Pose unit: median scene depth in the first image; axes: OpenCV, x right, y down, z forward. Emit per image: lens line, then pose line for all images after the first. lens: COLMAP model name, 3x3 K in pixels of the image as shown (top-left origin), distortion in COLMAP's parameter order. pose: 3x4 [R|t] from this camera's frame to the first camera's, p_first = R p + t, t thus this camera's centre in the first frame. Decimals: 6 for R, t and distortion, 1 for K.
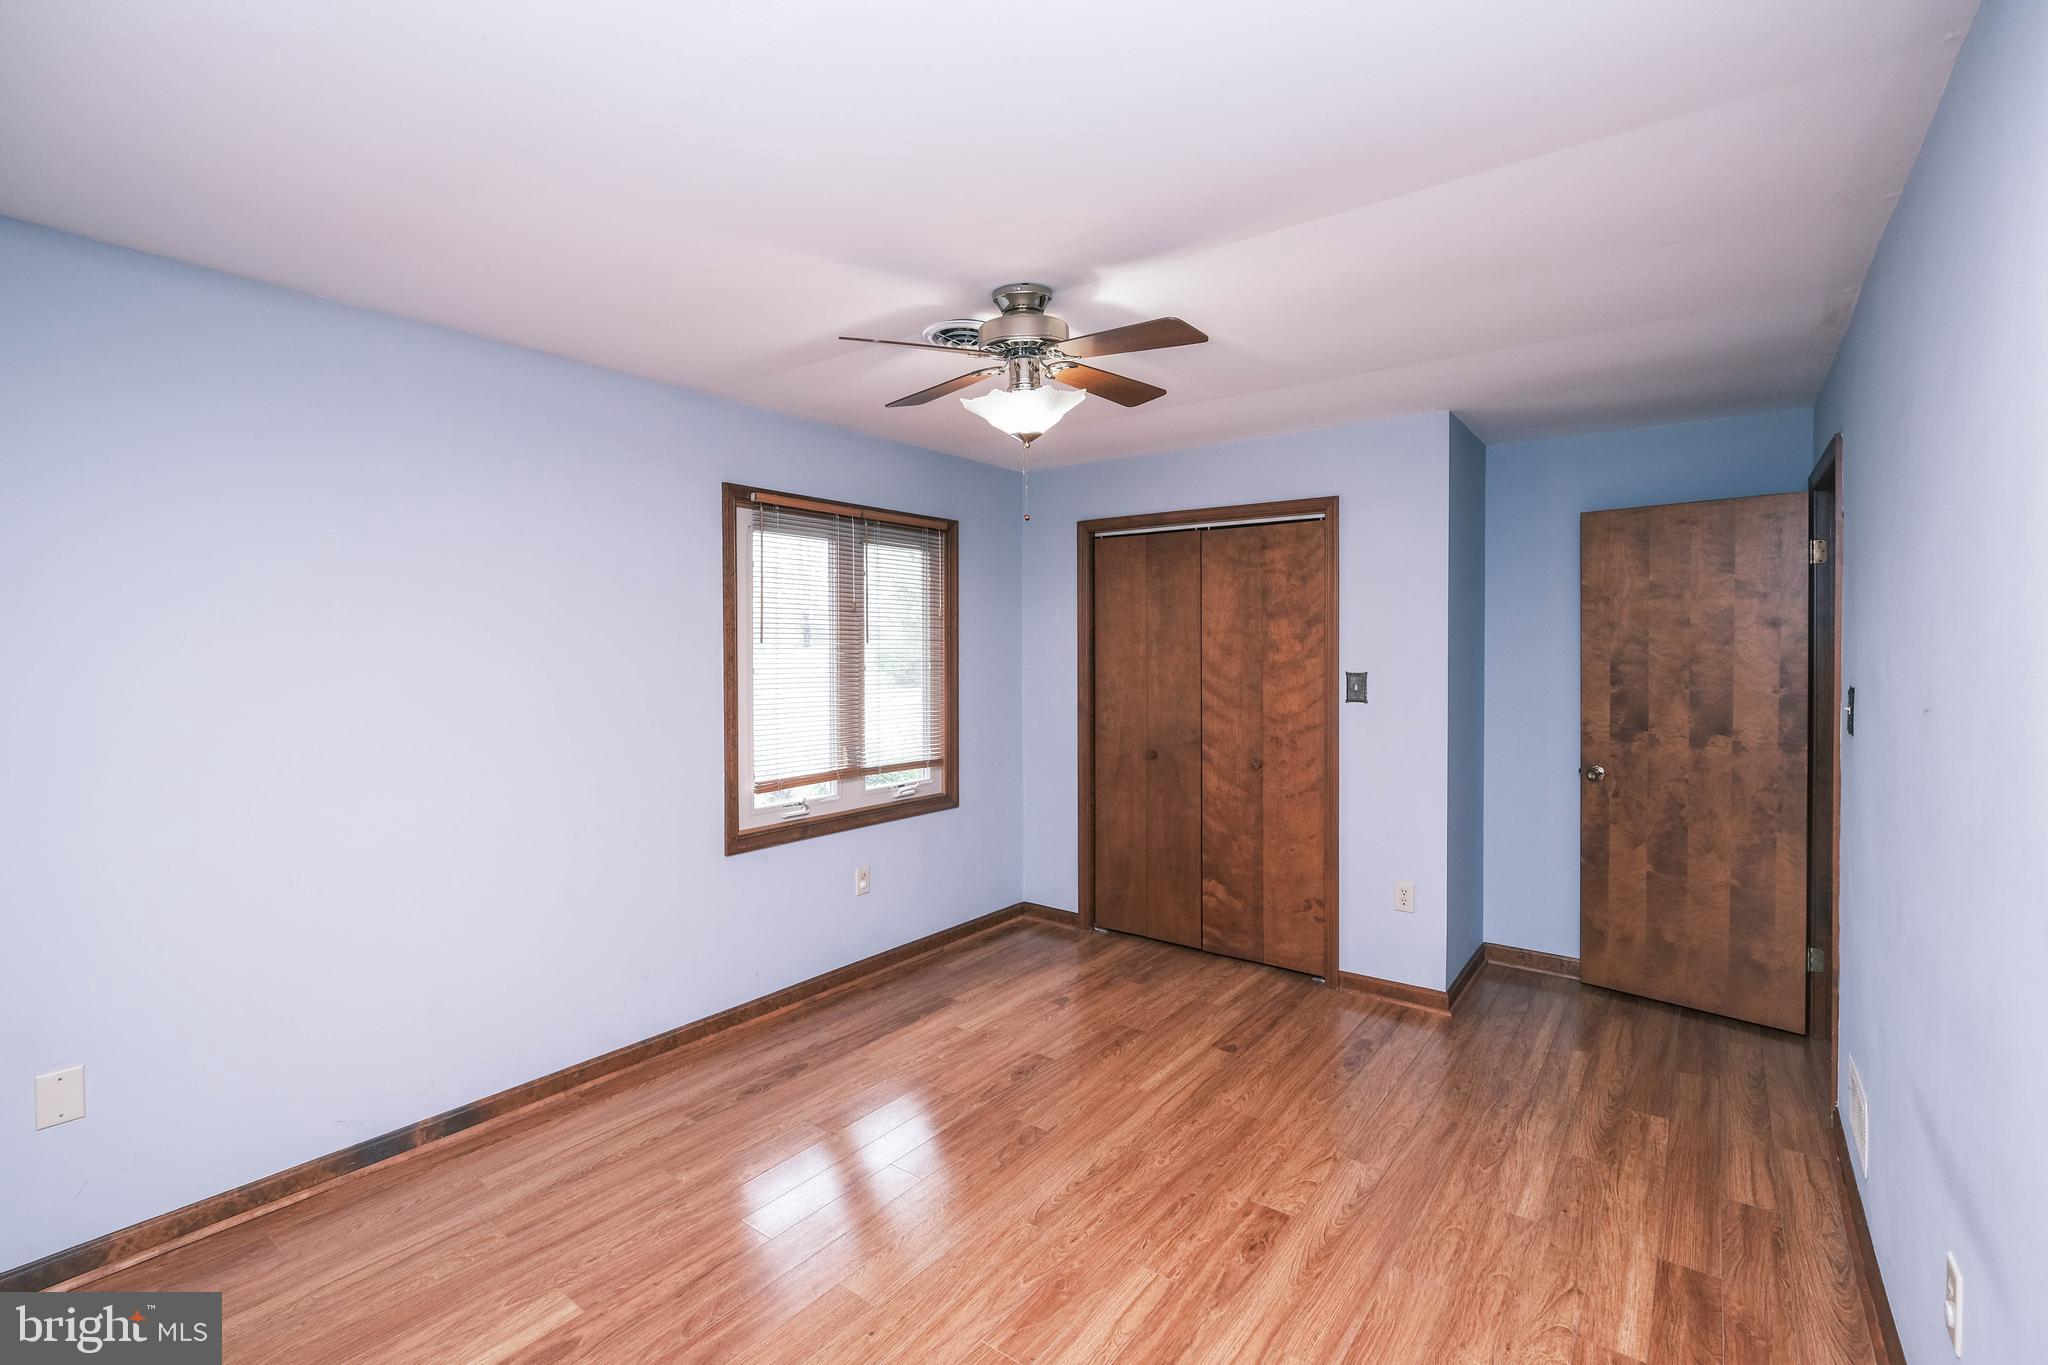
lens RADIAL K [[905.7, 0, 1084.0], [0, 905.7, 660.0], [0, 0, 1]] dist [-0.000192, -0.000177]
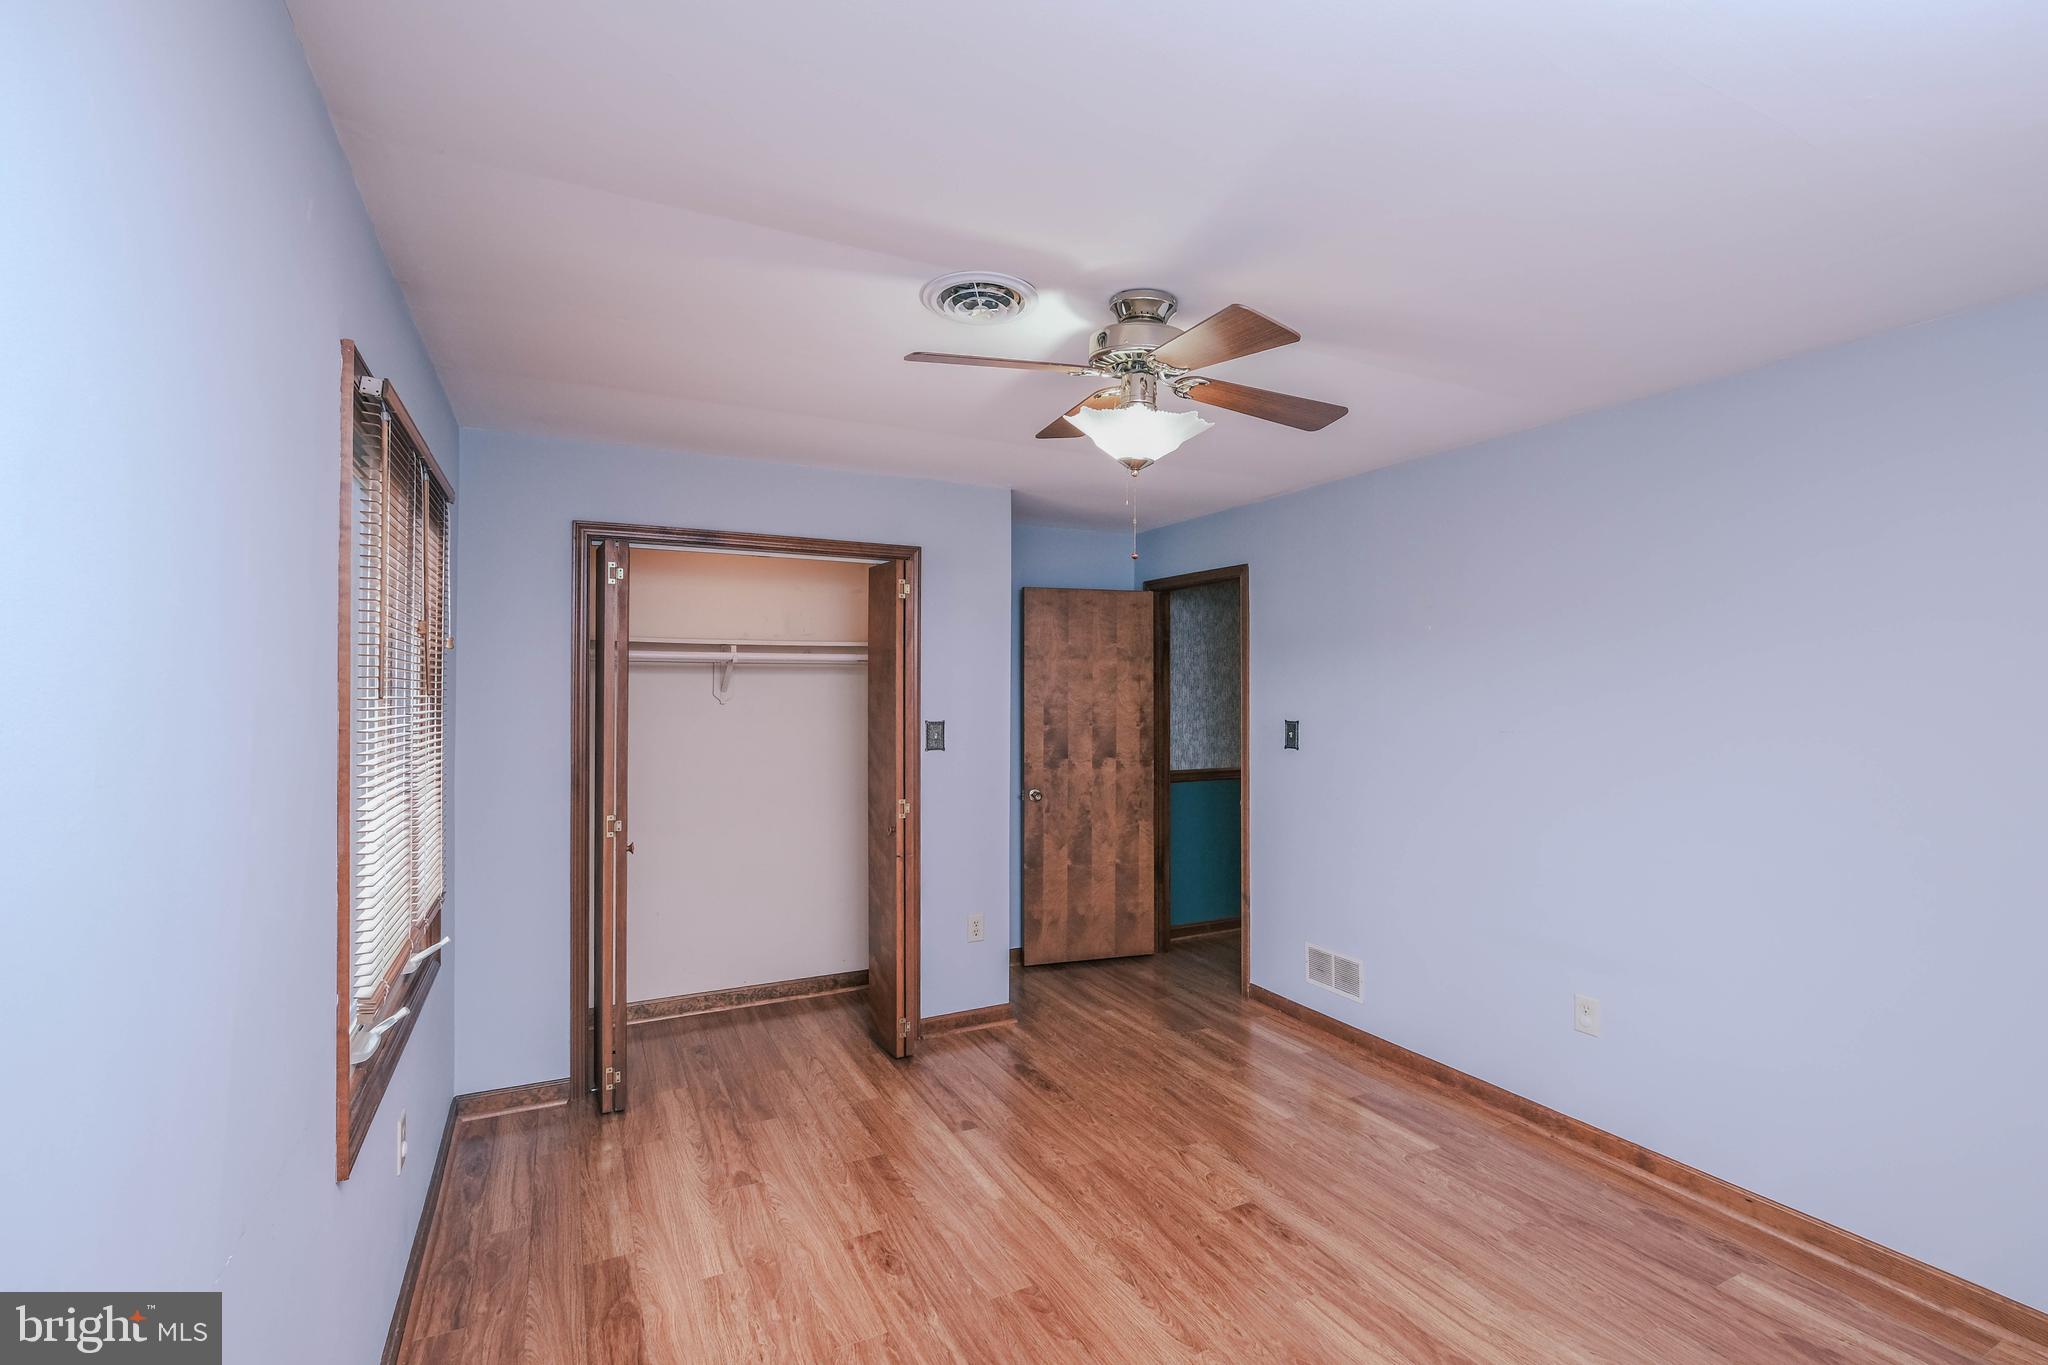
lens RADIAL K [[897.3, 0, 1024.0], [0, 897.3, 682.5], [0, 0, 1]] dist [0.001776, -0.000075]
pose [[0.467669, 0.006780, 0.883878, -0.603206], [0.010910, 0.999850, -0.013442, -0.016486], [-0.883836, 0.015930, 0.467525, 0.476857]]
